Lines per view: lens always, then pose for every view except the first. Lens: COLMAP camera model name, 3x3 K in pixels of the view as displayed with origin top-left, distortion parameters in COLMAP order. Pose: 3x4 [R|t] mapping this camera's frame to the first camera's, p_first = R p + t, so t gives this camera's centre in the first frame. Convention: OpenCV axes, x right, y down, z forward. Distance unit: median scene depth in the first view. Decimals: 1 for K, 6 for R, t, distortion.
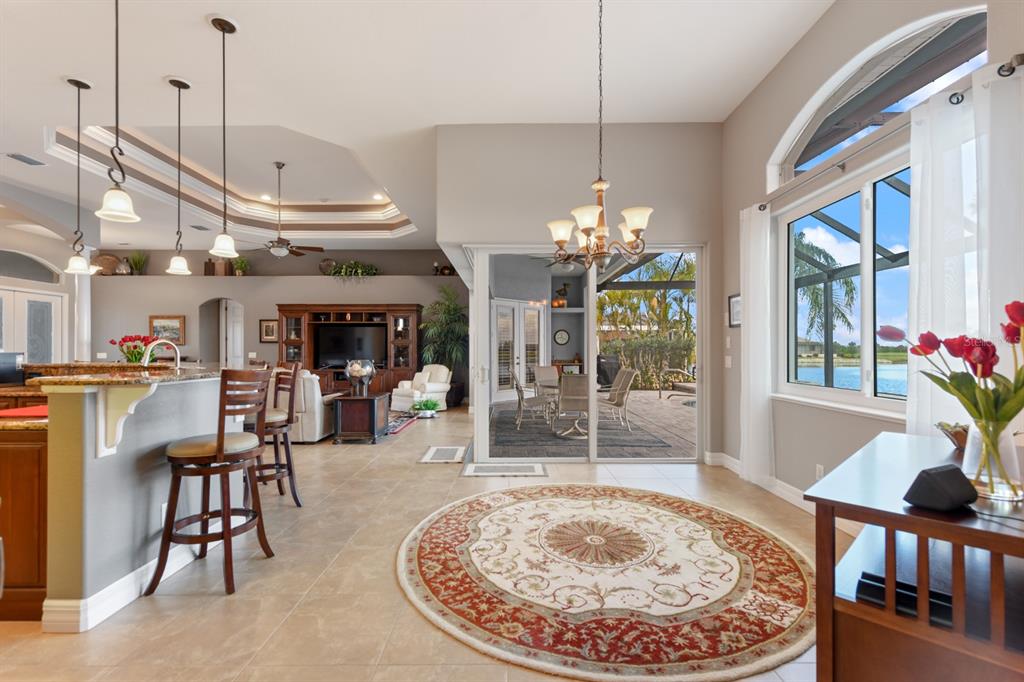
lens RADIAL K [[445.8, 0, 509.3], [0, 445.8, 349.8], [0, 0, 1]] dist [0.000782, 0.000029]
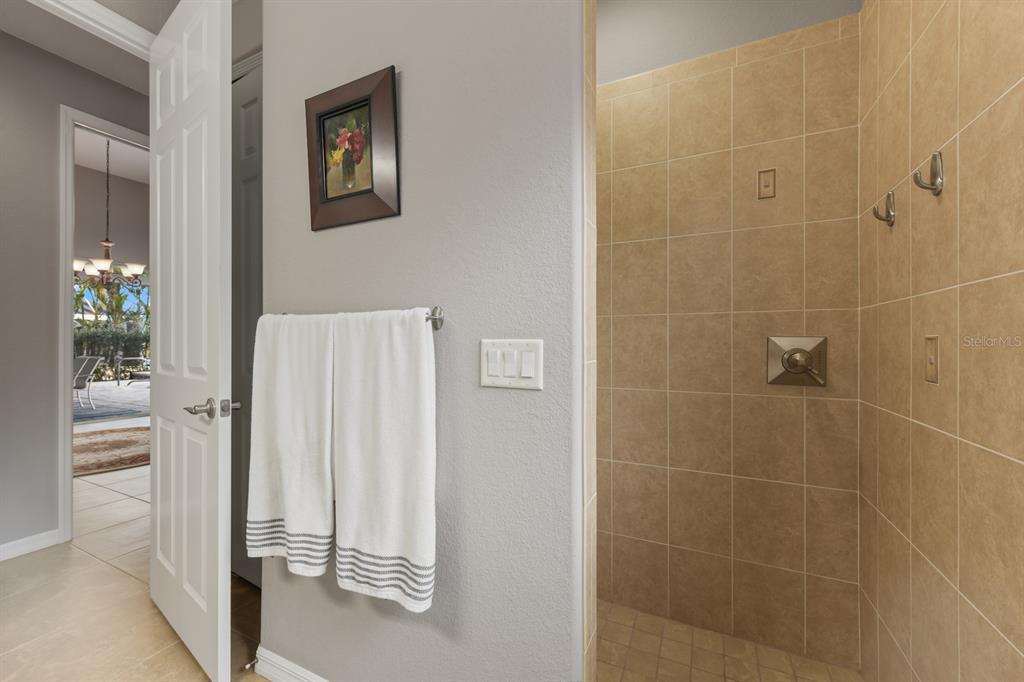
lens RADIAL K [[413.7, 0, 507.7], [0, 413.7, 343.2], [0, 0, 1]] dist [0.008892, -0.000216]
pose [[0.448843, 0.000903, 0.893610, -0.088859], [-0.002064, 0.999998, 0.000026, 0.003073], [-0.893608, -0.001856, 0.448844, -0.183315]]
